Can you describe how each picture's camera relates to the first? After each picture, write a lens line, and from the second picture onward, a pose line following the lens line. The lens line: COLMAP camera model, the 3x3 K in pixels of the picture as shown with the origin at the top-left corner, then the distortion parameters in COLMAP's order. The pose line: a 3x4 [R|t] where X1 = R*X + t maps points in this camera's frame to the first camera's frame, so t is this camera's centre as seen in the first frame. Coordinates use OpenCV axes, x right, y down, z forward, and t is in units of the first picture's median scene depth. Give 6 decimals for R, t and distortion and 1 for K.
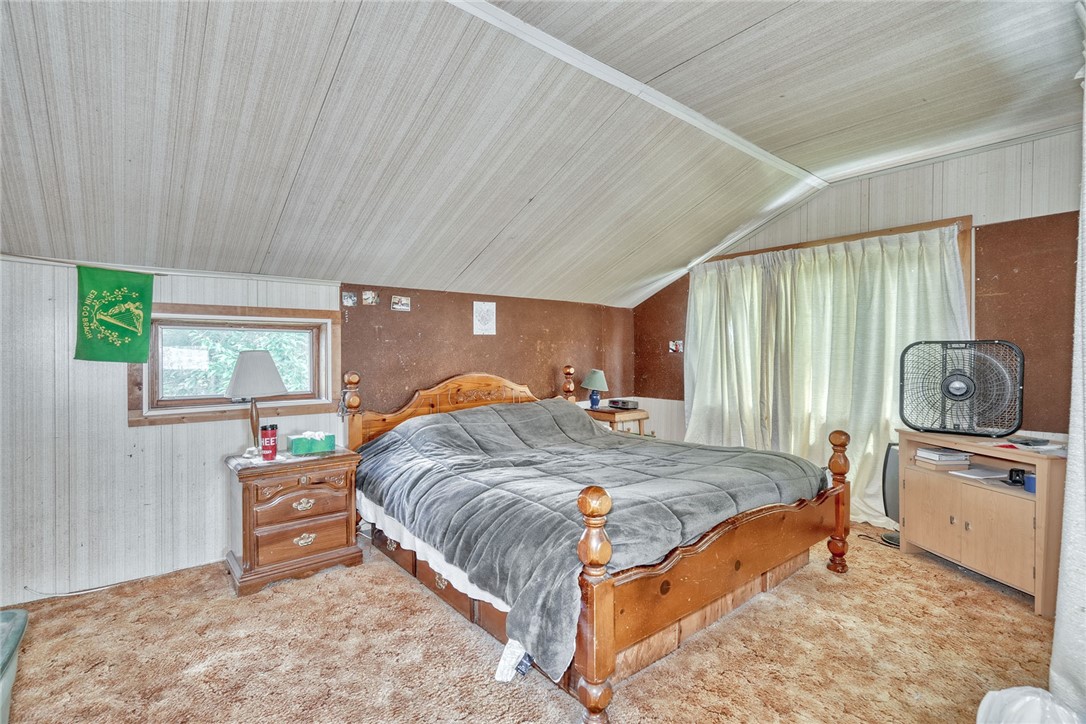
lens RADIAL K [[497.2, 0, 542.2], [0, 497.2, 360.7], [0, 0, 1]] dist [-0.005387, 0.004123]
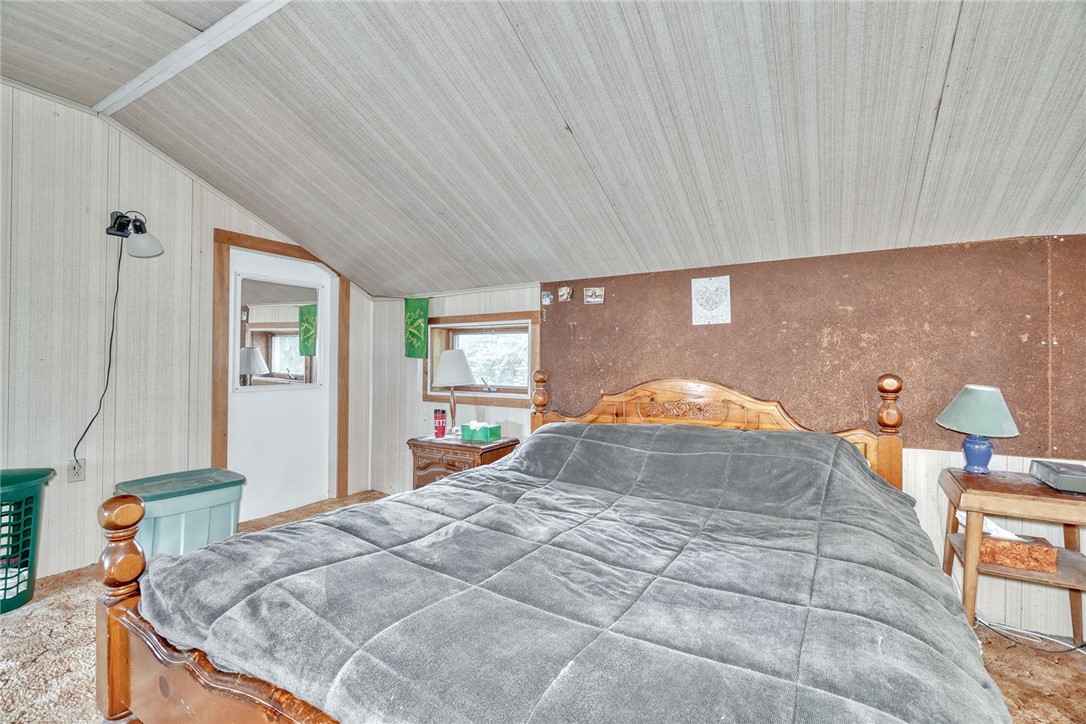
lens RADIAL K [[497.2, 0, 541.4], [0, 497.2, 358.8], [0, 0, 1]] dist [-0.005387, 0.004123]
pose [[0.328409, 0.003953, -0.944527, 0.530199], [-0.016227, 0.999867, -0.001457, 0.000835], [0.944396, 0.015805, 0.328429, 0.627984]]
